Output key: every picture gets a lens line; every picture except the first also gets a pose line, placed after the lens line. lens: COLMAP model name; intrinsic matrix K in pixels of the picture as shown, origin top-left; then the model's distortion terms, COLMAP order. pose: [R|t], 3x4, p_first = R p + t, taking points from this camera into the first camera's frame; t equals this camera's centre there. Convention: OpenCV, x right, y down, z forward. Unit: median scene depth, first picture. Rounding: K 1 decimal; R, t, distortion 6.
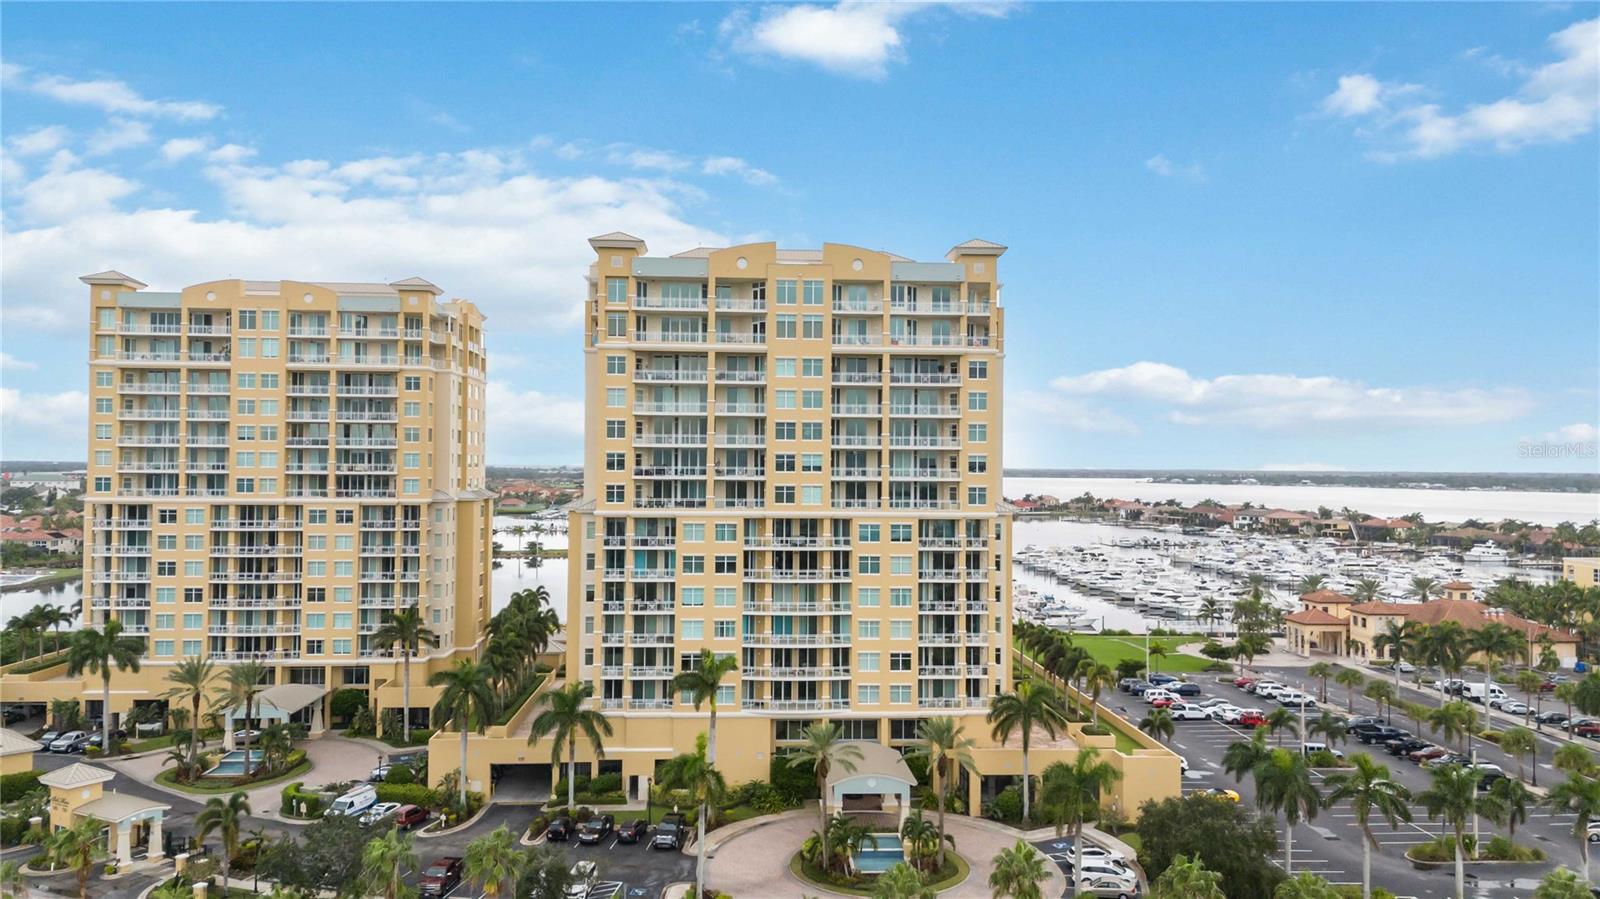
lens RADIAL K [[1168.5, 0, 810.0], [0, 1168.5, 449.5], [0, 0, 1]] dist [0.061186, -0.045956]
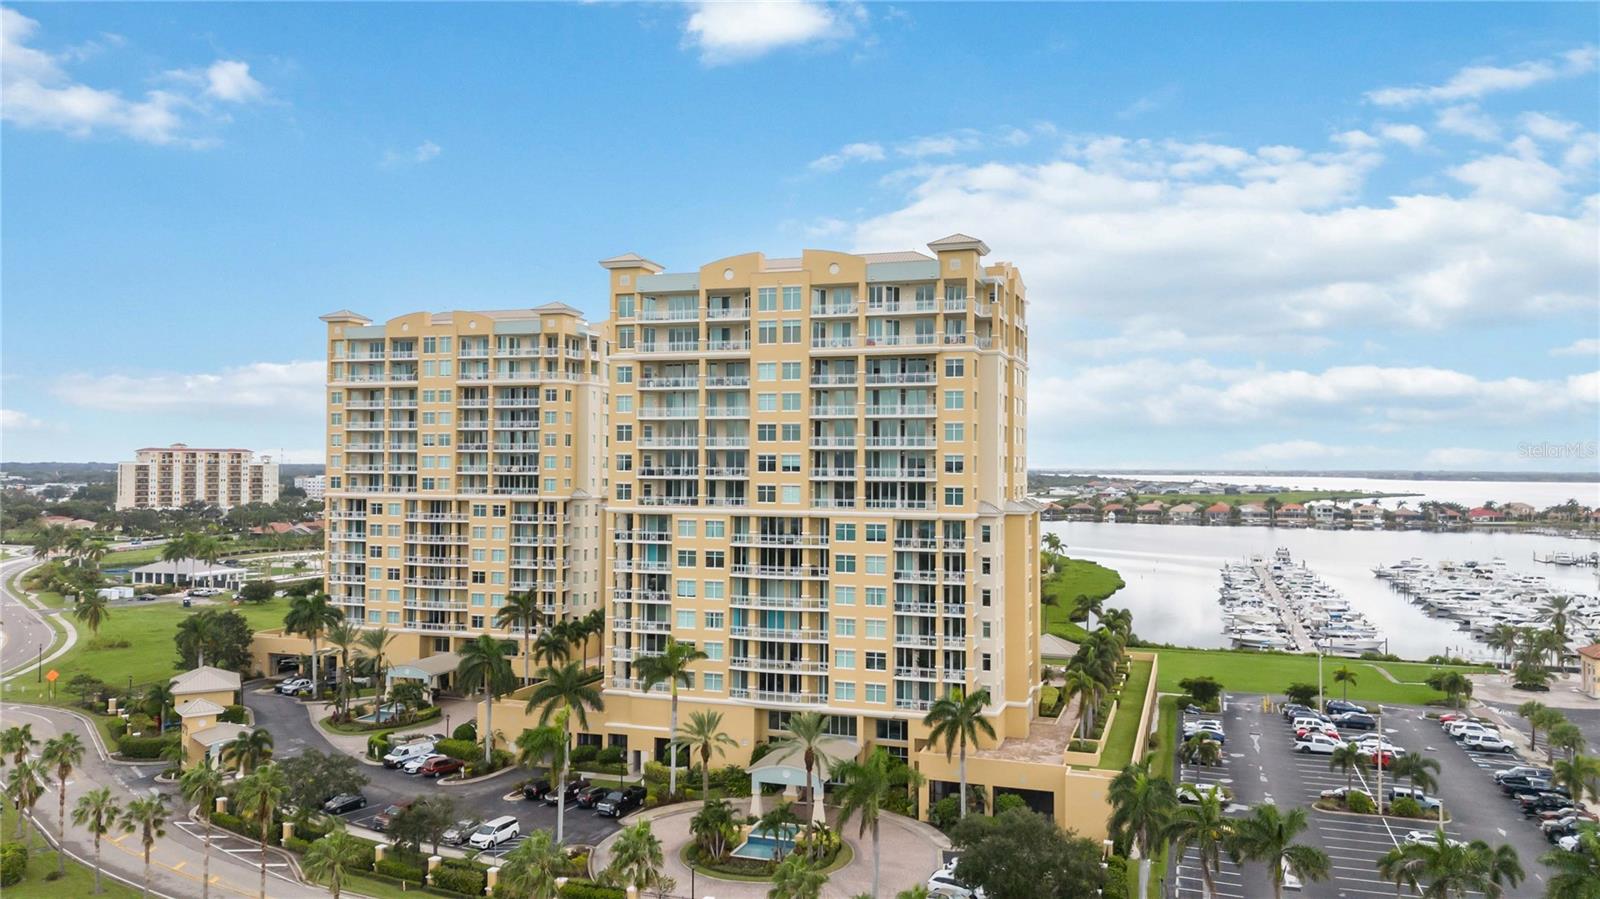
lens RADIAL K [[1168.5, 0, 810.0], [0, 1168.5, 449.5], [0, 0, 1]] dist [0.061186, -0.045956]
pose [[0.929512, -0.007287, -0.368720, 0.390762], [0.006264, 0.999972, -0.003970, 0.003427], [0.368739, 0.001381, 0.929532, 0.044798]]
